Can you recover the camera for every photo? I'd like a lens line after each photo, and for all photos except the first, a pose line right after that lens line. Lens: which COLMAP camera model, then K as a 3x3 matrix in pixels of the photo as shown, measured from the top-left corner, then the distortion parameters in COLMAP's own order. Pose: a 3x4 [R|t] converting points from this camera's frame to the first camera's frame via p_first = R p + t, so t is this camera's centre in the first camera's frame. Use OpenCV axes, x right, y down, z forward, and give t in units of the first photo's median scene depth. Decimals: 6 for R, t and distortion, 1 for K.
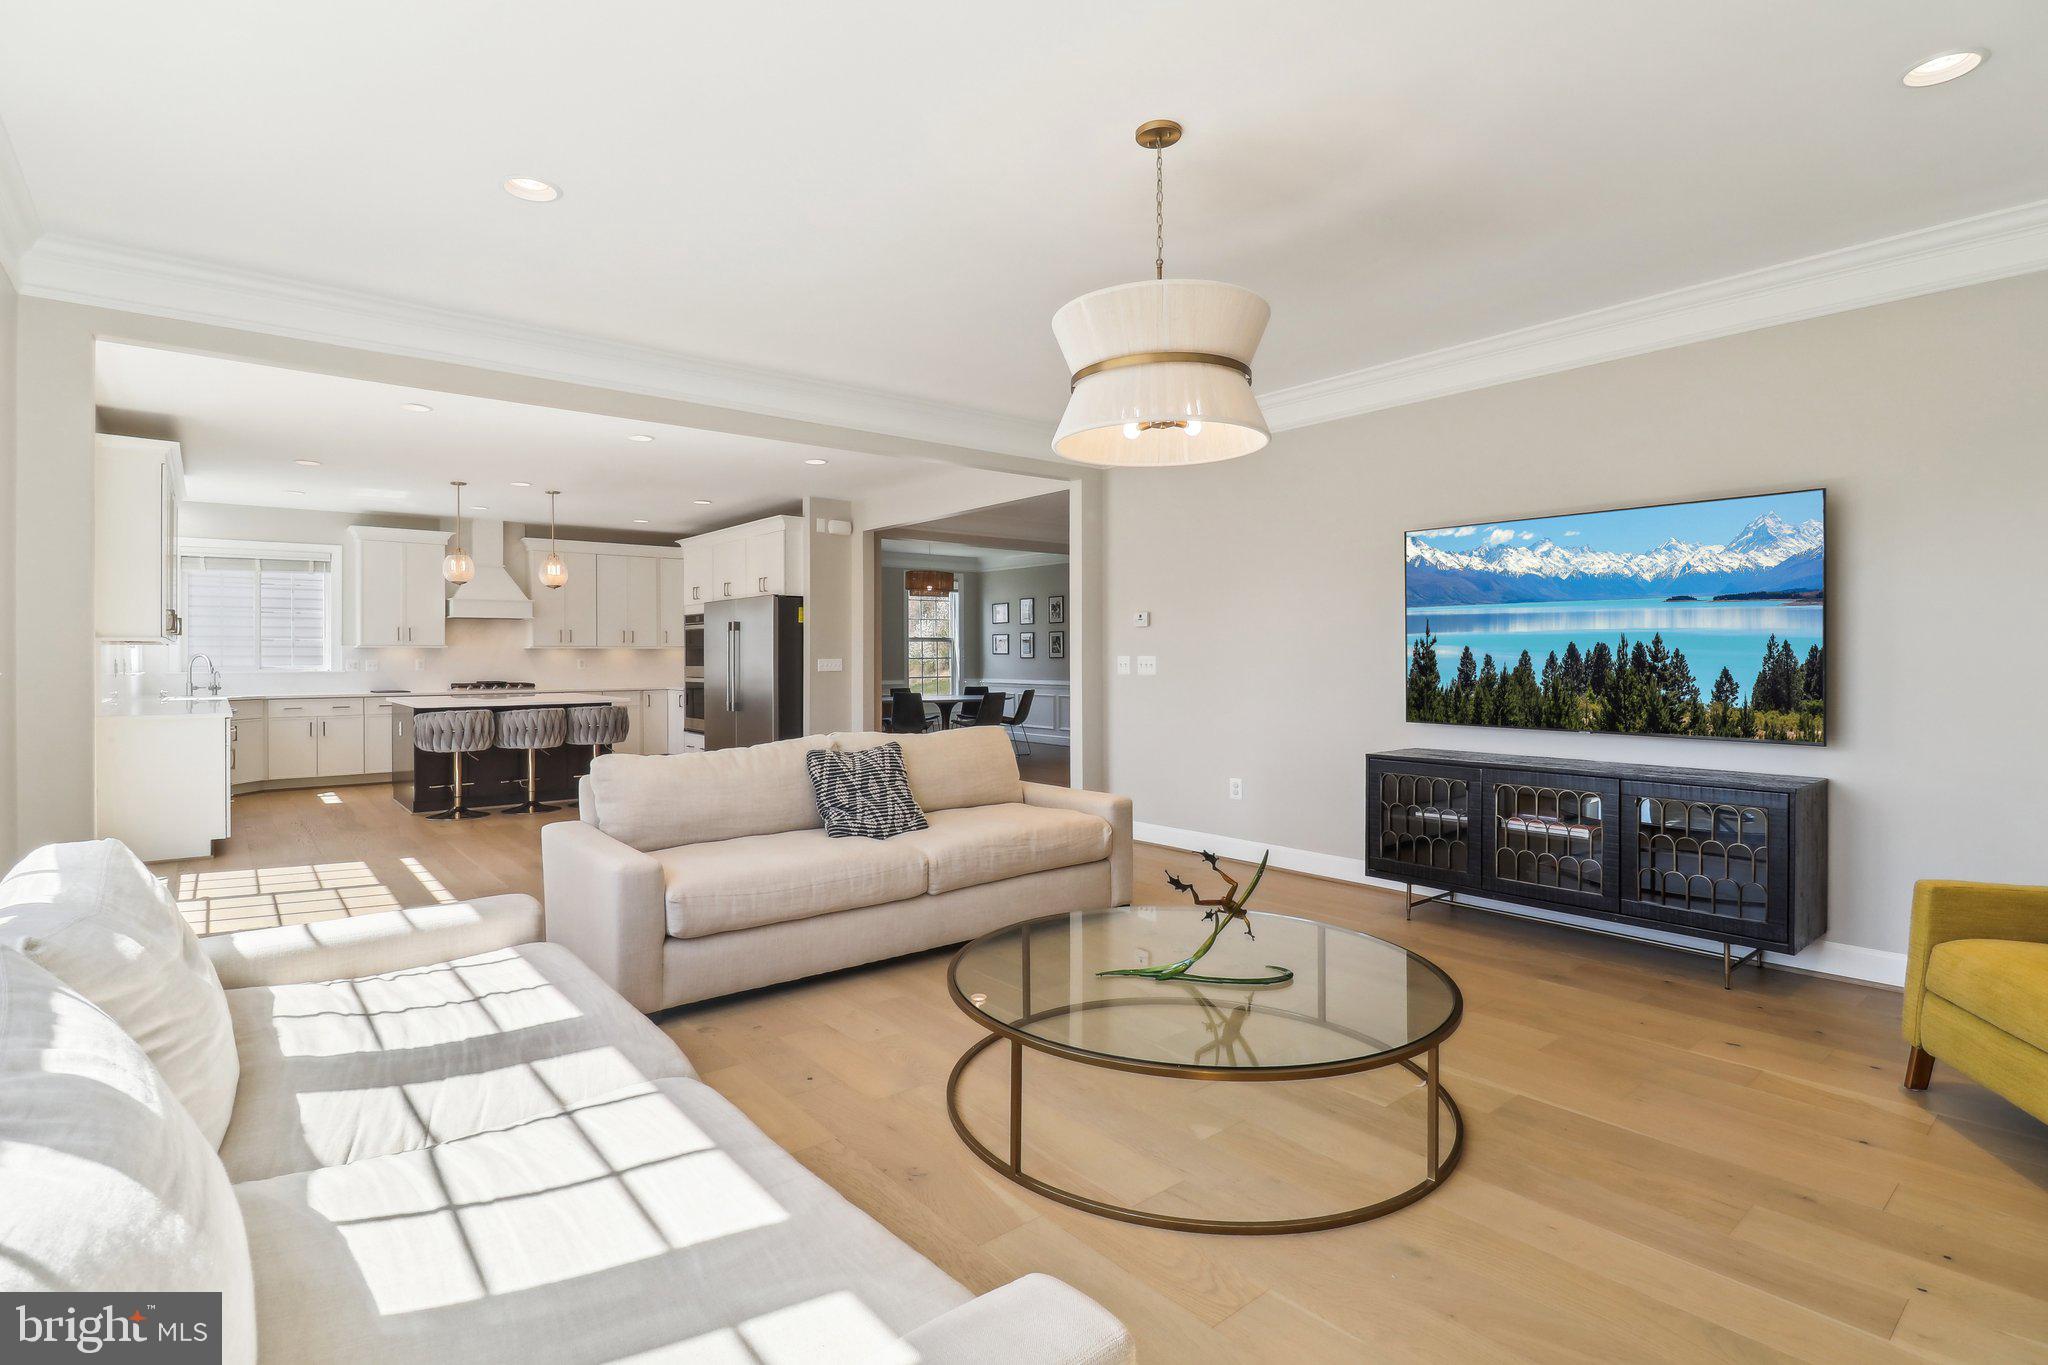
lens RADIAL K [[982.5, 0, 1030.2], [0, 982.5, 649.9], [0, 0, 1]] dist [-0.002012, -0.000074]
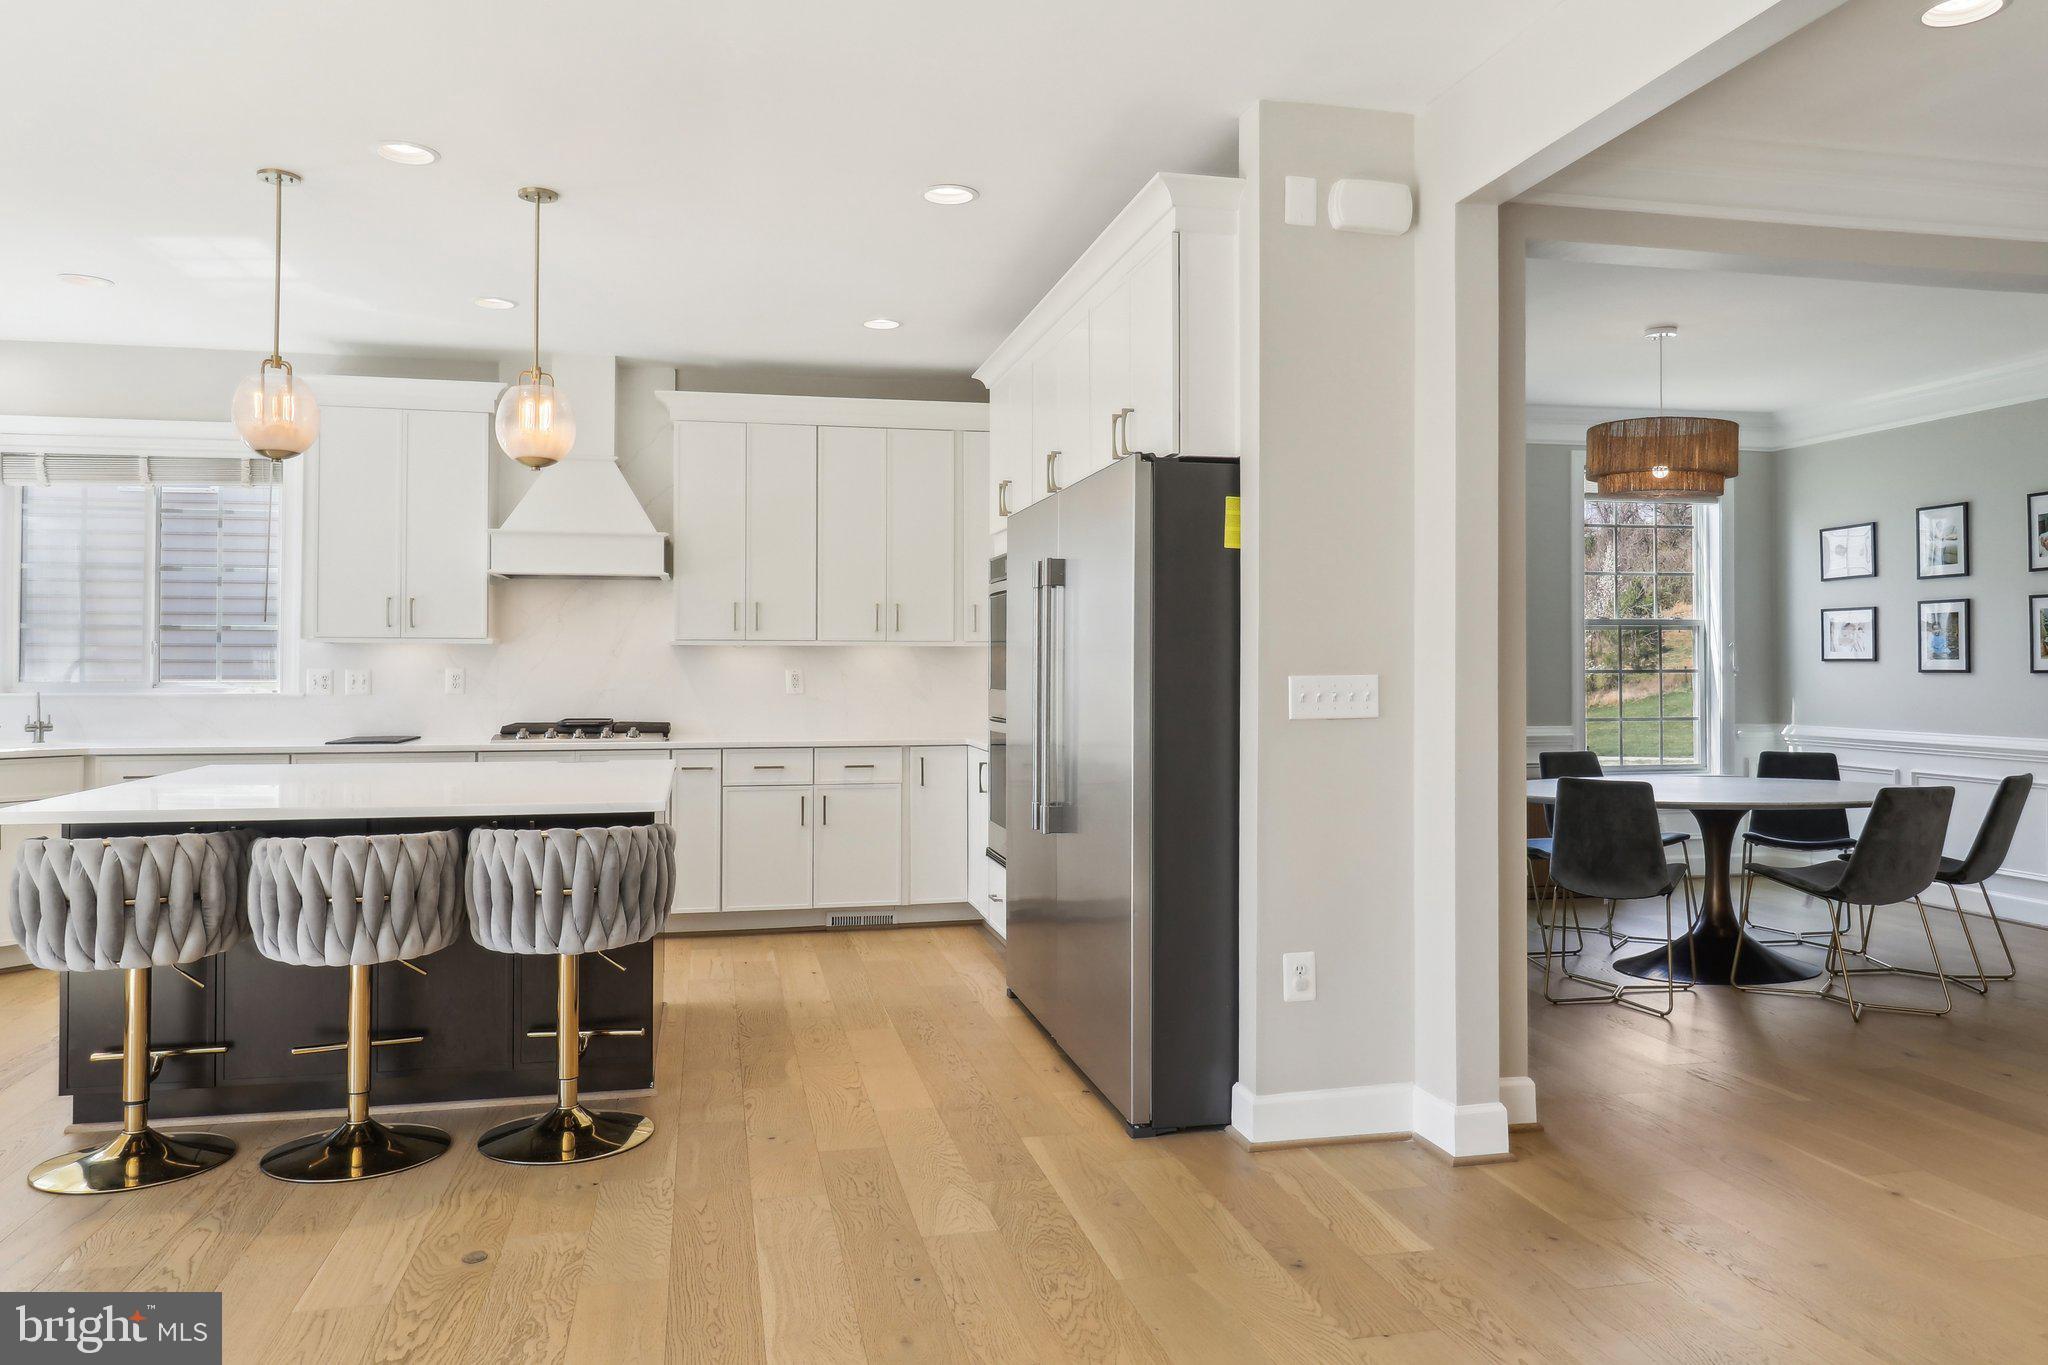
lens RADIAL K [[1408.1, 0, 1012.6], [0, 1408.1, 652.7], [0, 0, 1]] dist [0.010861, 0.000681]
pose [[0.886417, -0.000815, -0.462886, -0.099768], [-0.000243, 0.999997, -0.002227, 0.003791], [0.462887, 0.002087, 0.886415, 0.605322]]
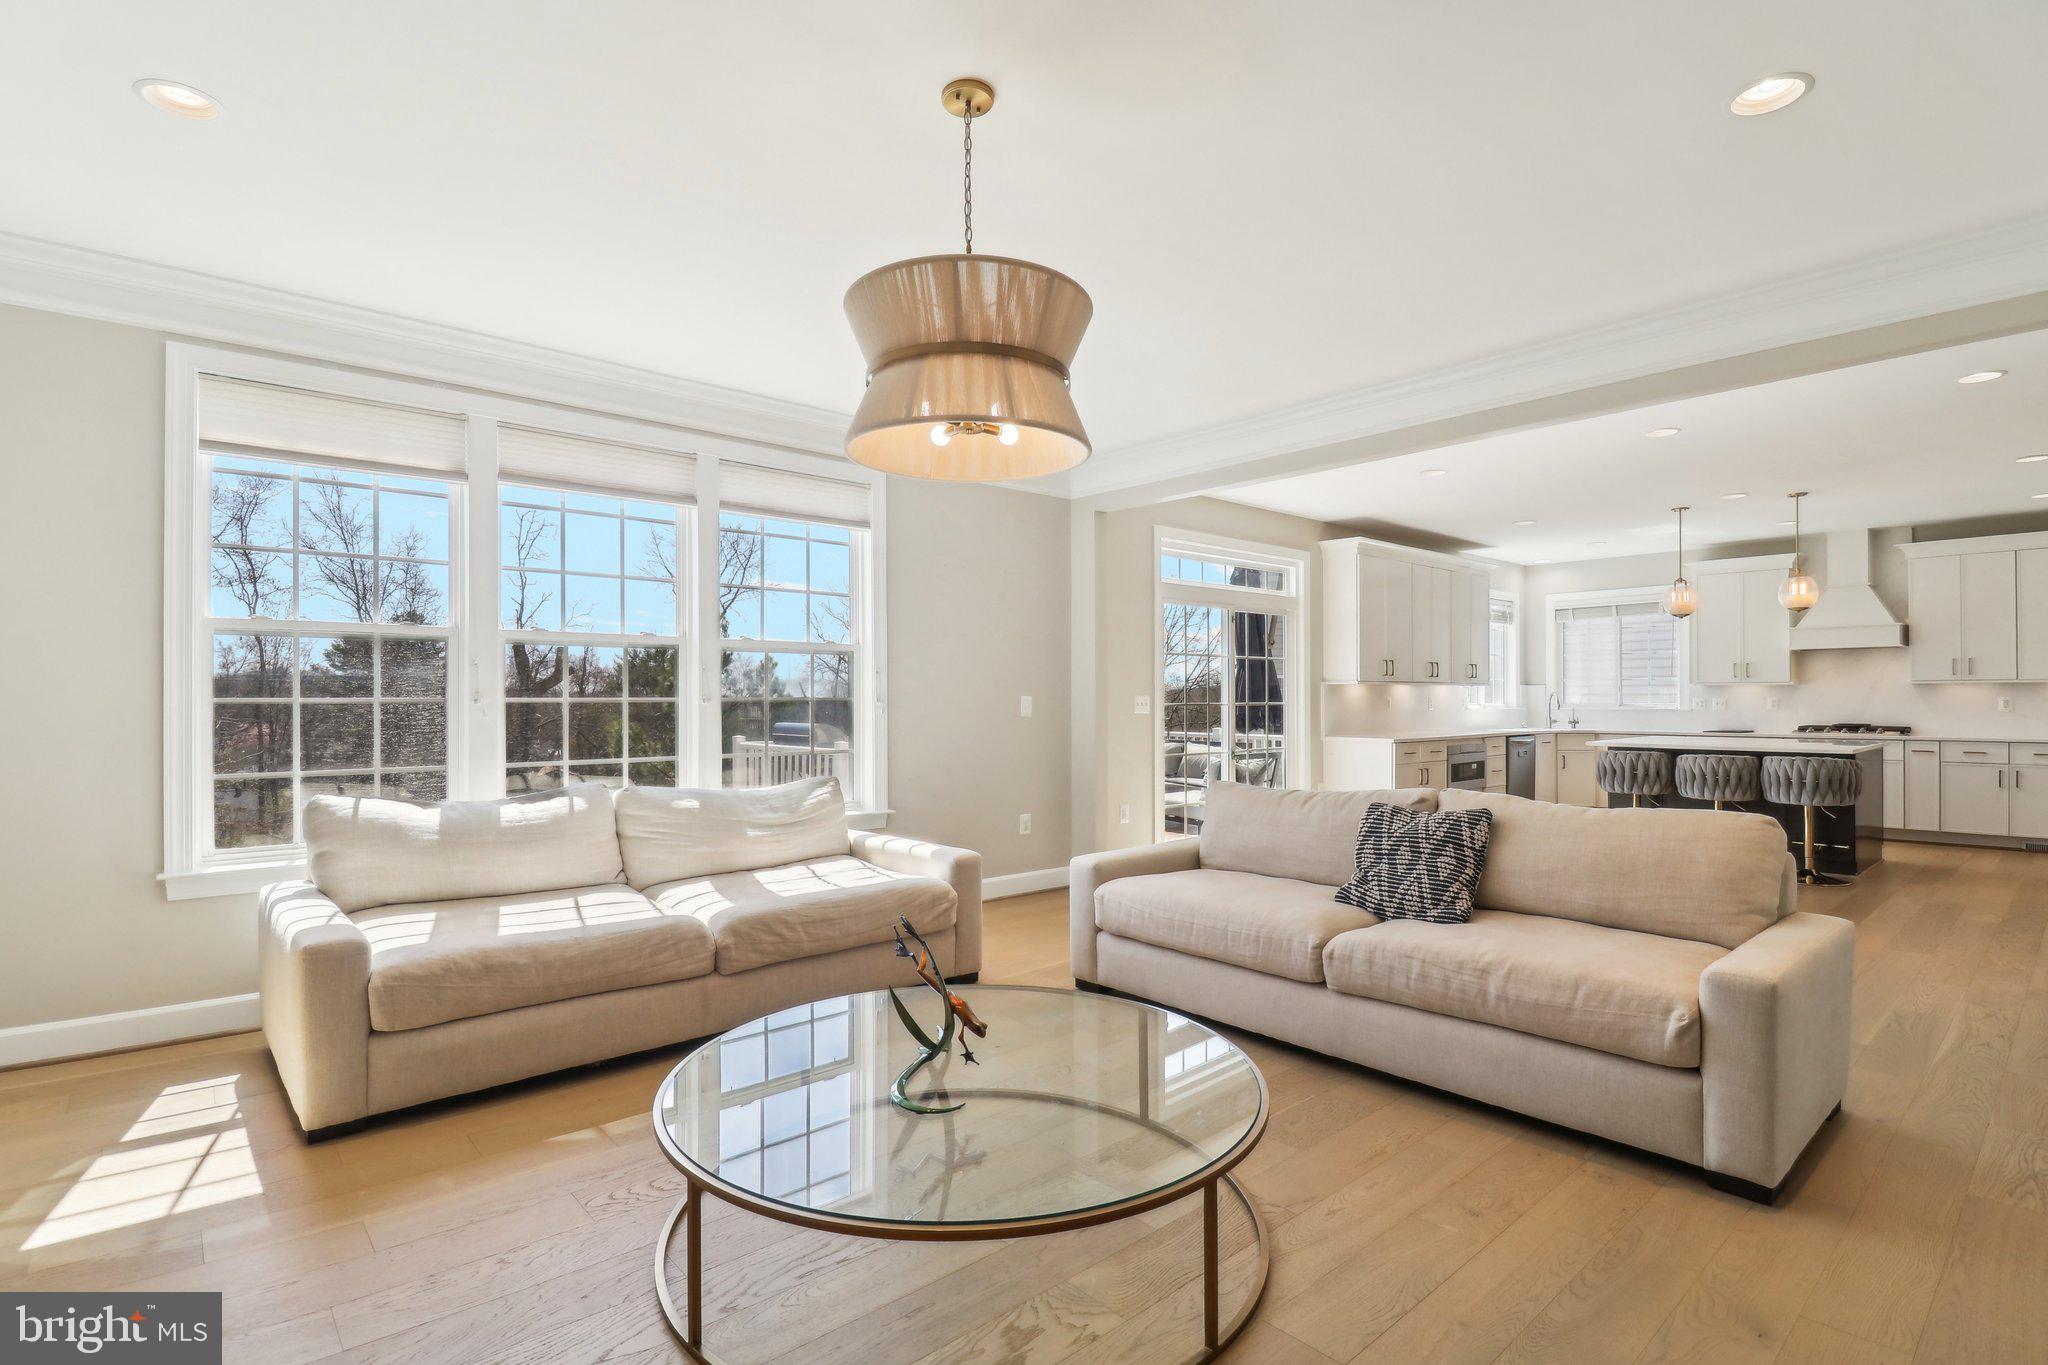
lens RADIAL K [[985.6, 0, 1014.6], [0, 985.6, 677.9], [0, 0, 1]] dist [0.003643, -0.014456]
pose [[0.023823, -0.017413, -0.999565, 0.304987], [0.008334, 0.999817, -0.017219, 0.001631], [0.999681, -0.007921, 0.023964, 0.309021]]
